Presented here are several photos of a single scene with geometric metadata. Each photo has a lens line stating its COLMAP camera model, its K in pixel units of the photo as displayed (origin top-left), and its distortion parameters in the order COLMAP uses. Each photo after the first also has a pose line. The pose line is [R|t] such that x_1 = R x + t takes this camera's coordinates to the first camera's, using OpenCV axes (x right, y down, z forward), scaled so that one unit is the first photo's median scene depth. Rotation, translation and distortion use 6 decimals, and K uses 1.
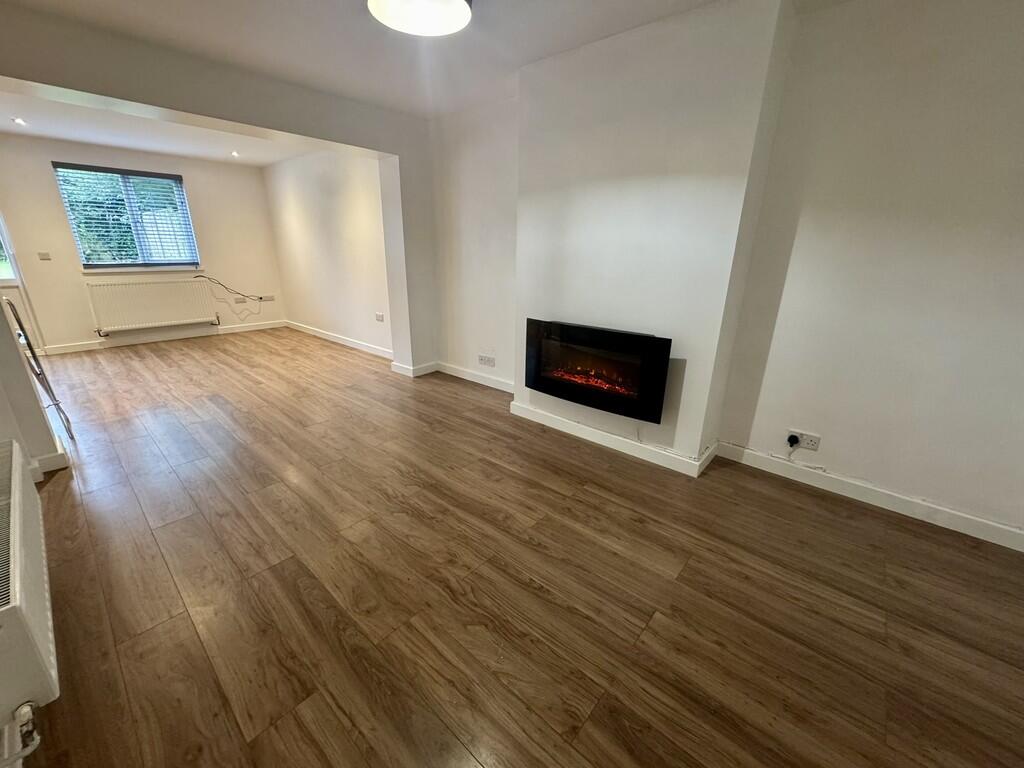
lens RADIAL K [[408.3, 0, 510.6], [0, 408.3, 383.6], [0, 0, 1]] dist [-0.000041, -0.000026]
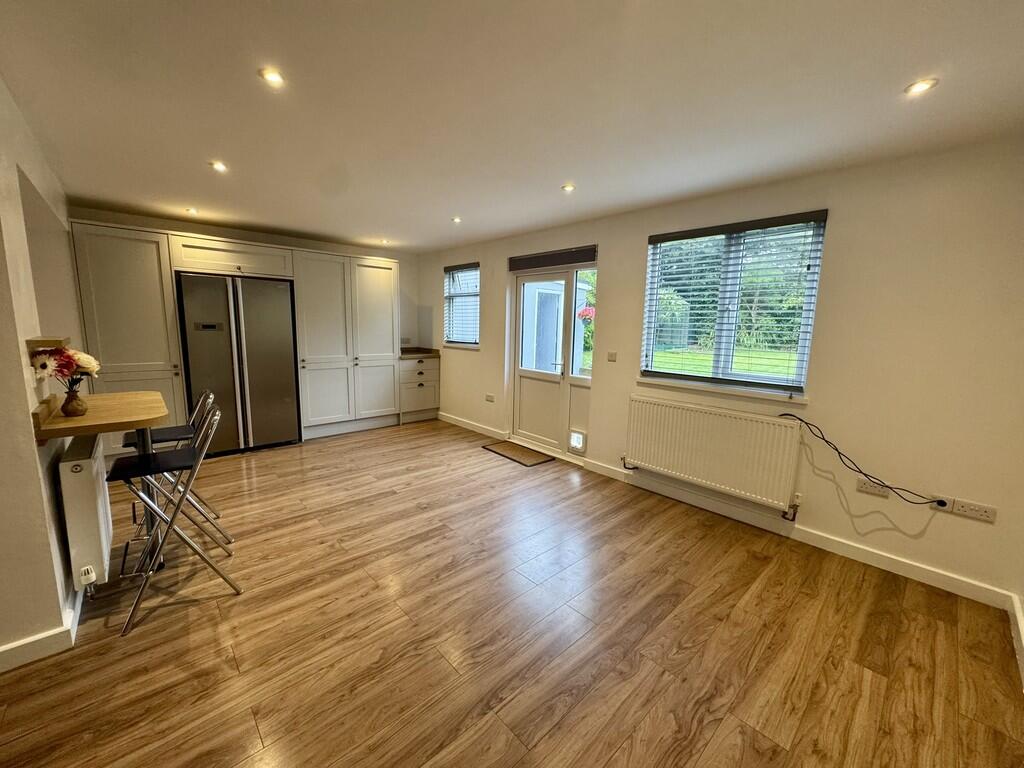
lens RADIAL K [[408.3, 0, 510.4], [0, 408.3, 385.6], [0, 0, 1]] dist [-0.000041, -0.000026]
pose [[-0.107401, 0.136757, -0.984765, -0.303181], [-0.334739, 0.927692, 0.165338, -0.296330], [0.936170, 0.347397, -0.053857, 0.799686]]
